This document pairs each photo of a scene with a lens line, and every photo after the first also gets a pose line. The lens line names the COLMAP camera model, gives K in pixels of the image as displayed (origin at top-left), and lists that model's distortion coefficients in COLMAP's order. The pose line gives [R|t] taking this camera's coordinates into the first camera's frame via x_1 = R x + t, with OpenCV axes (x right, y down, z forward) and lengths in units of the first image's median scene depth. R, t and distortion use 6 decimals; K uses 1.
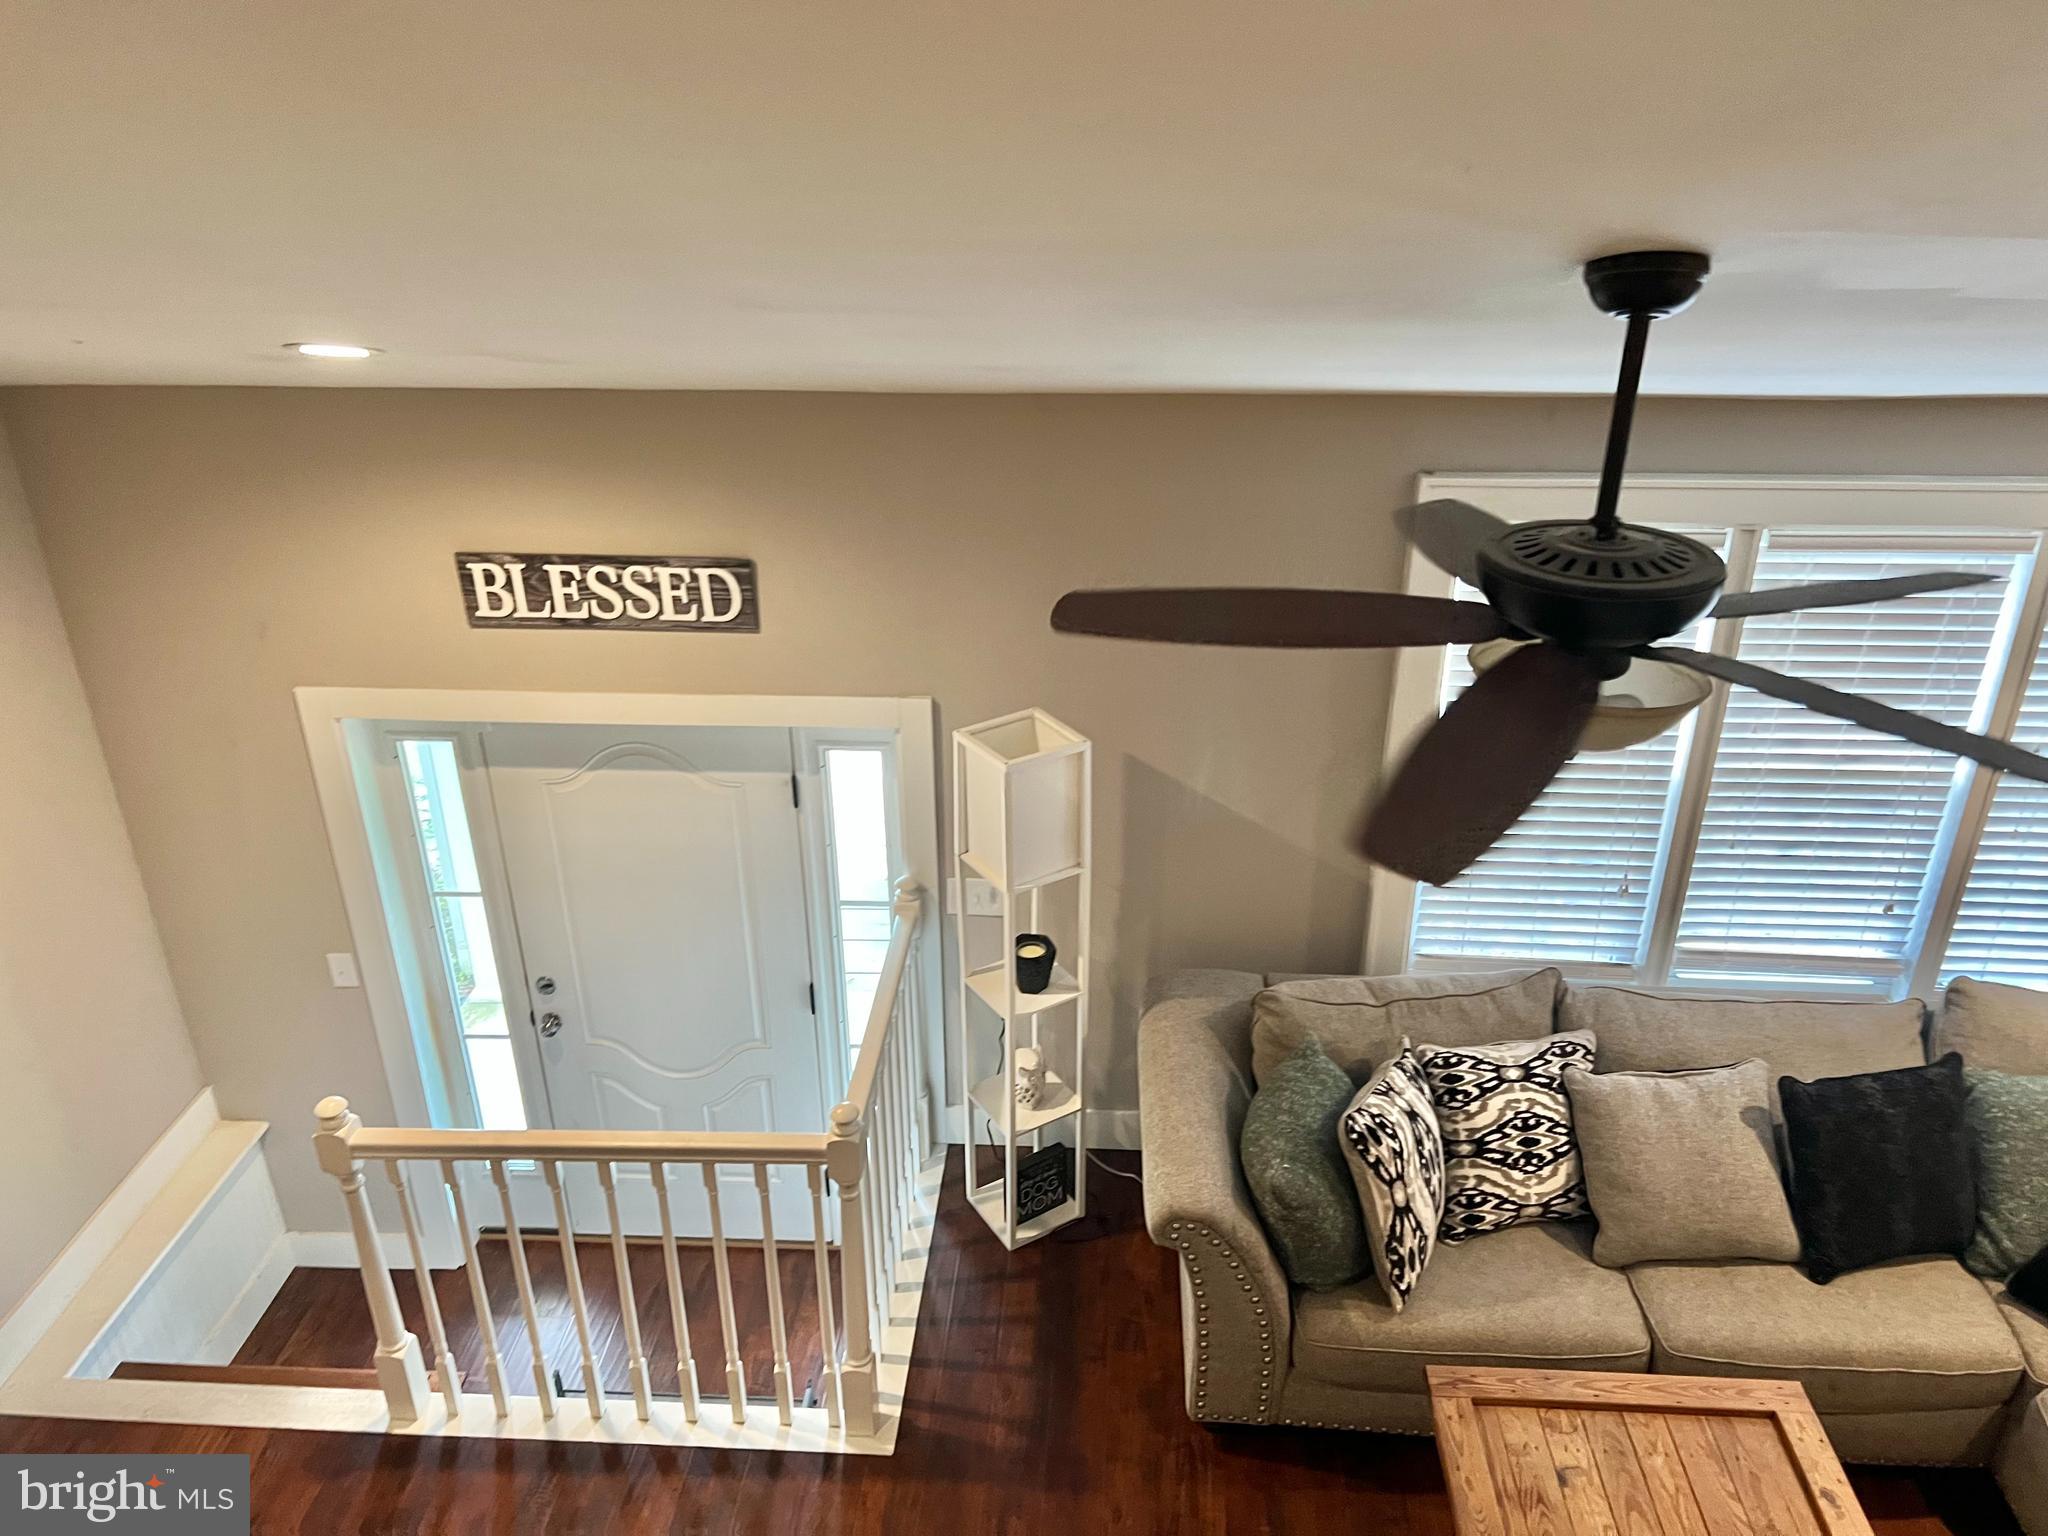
lens RADIAL K [[1557.1, 0, 1032.1], [0, 1557.1, 762.0], [0, 0, 1]] dist [0.037873, -0.070192]
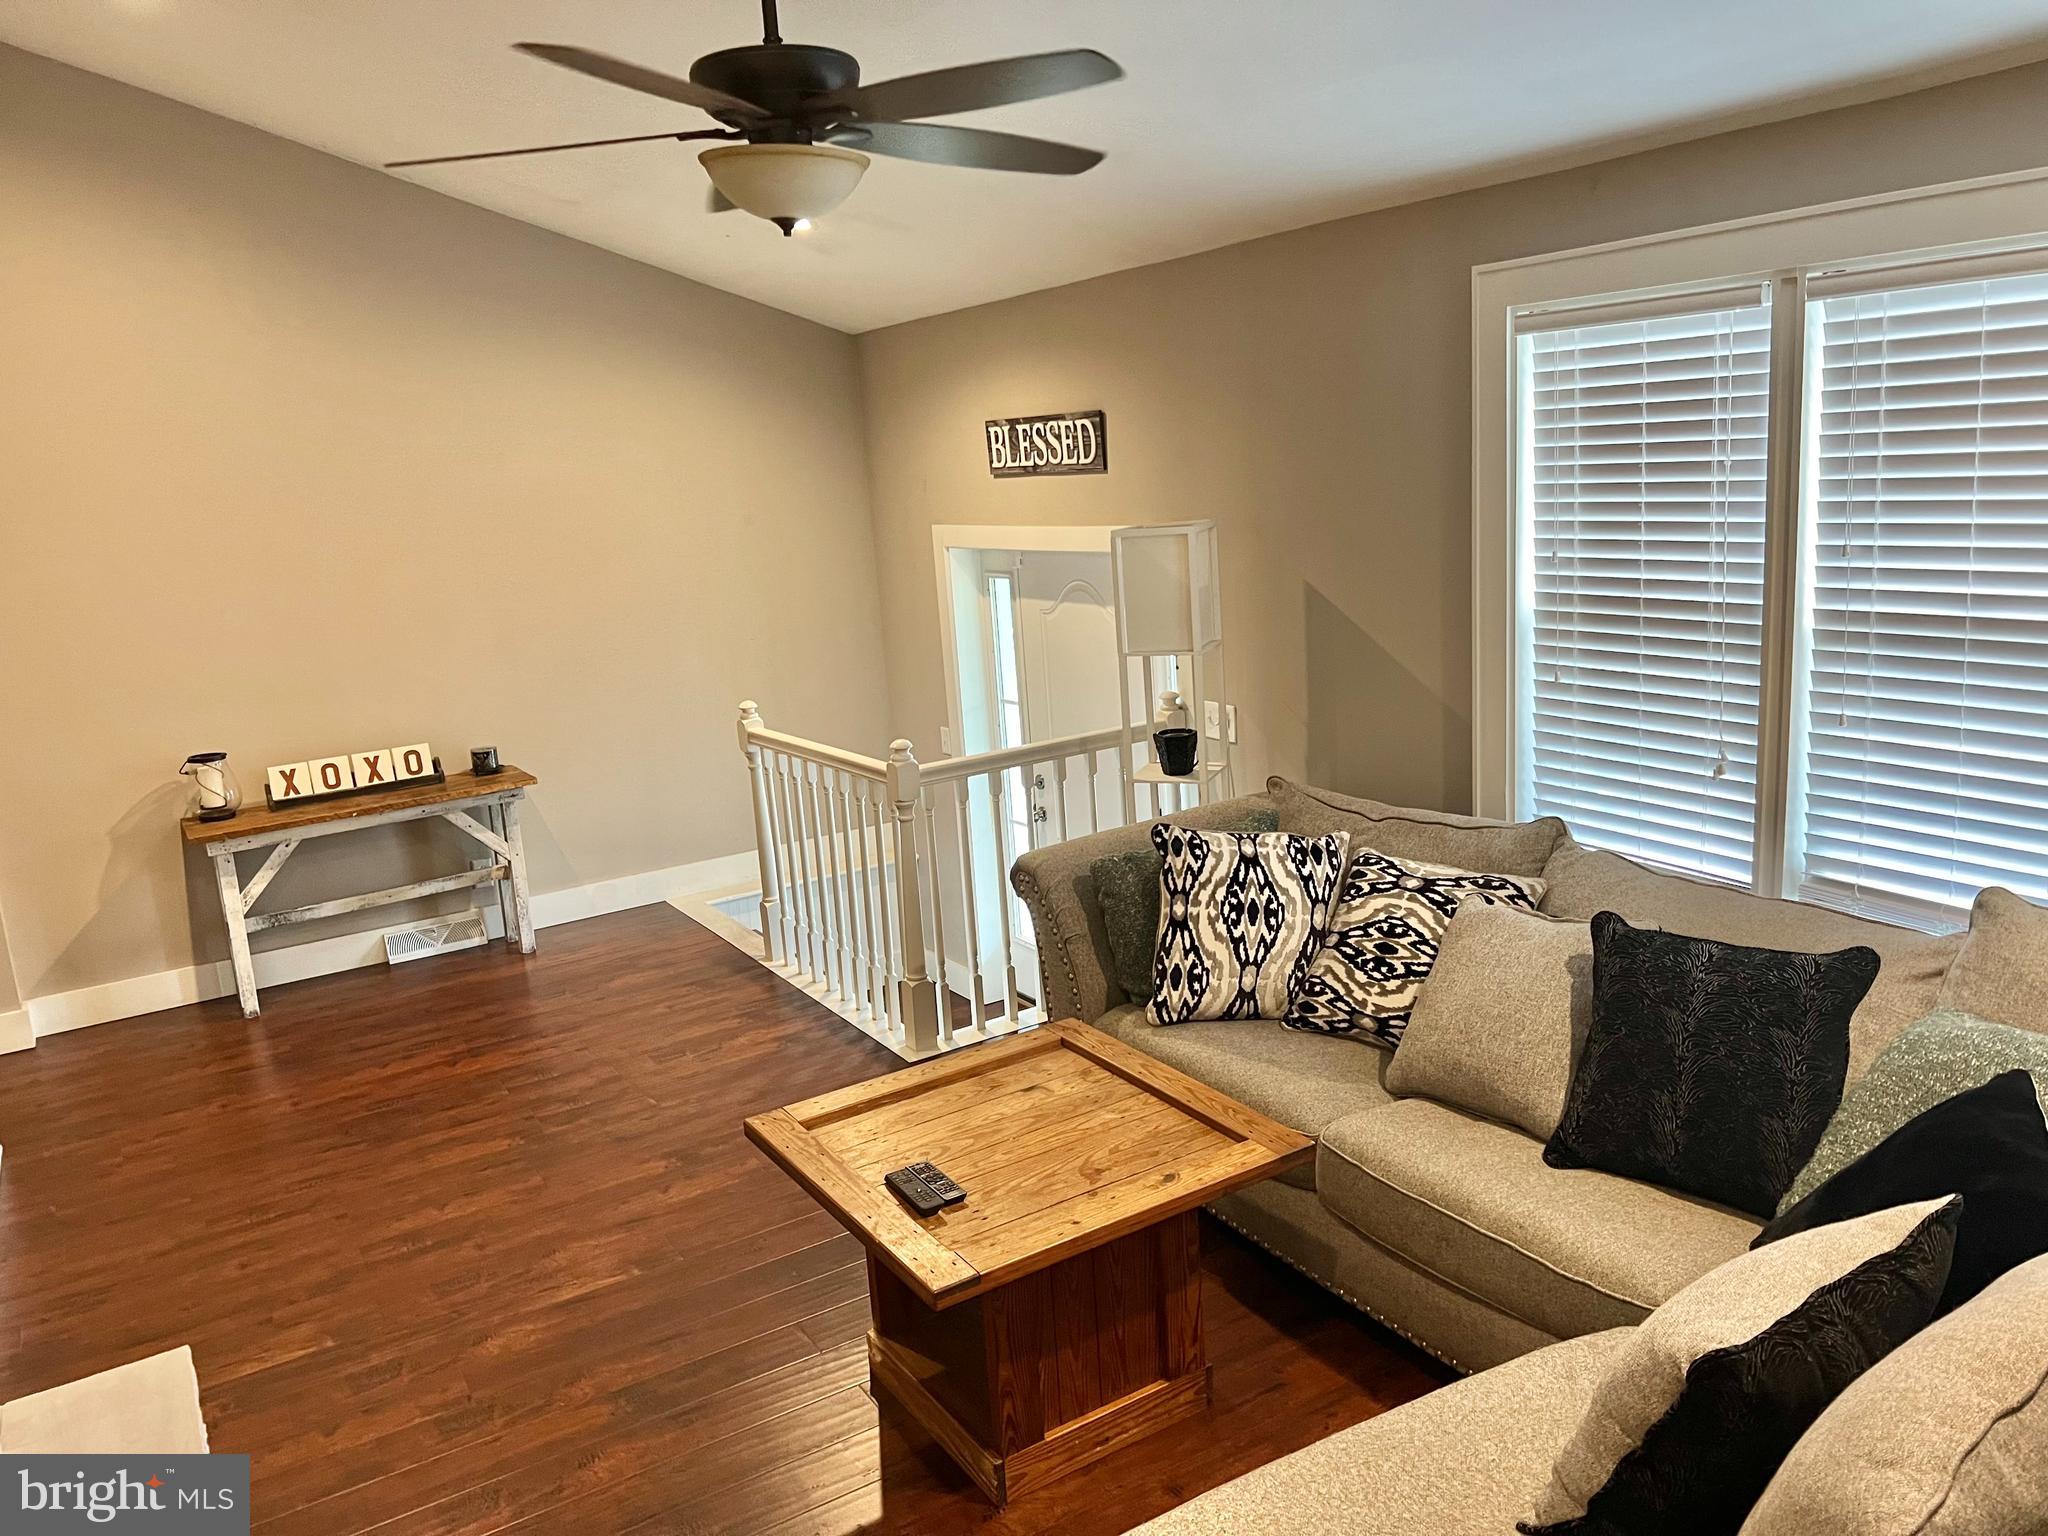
lens RADIAL K [[1557.1, 0, 1018.7], [0, 1557.1, 775.7], [0, 0, 1]] dist [0.037873, -0.070192]
pose [[0.553736, 0.131860, -0.822186, 0.900010], [-0.306059, 0.950497, -0.053691, 0.253353], [0.774406, 0.281368, 0.566681, 0.285575]]
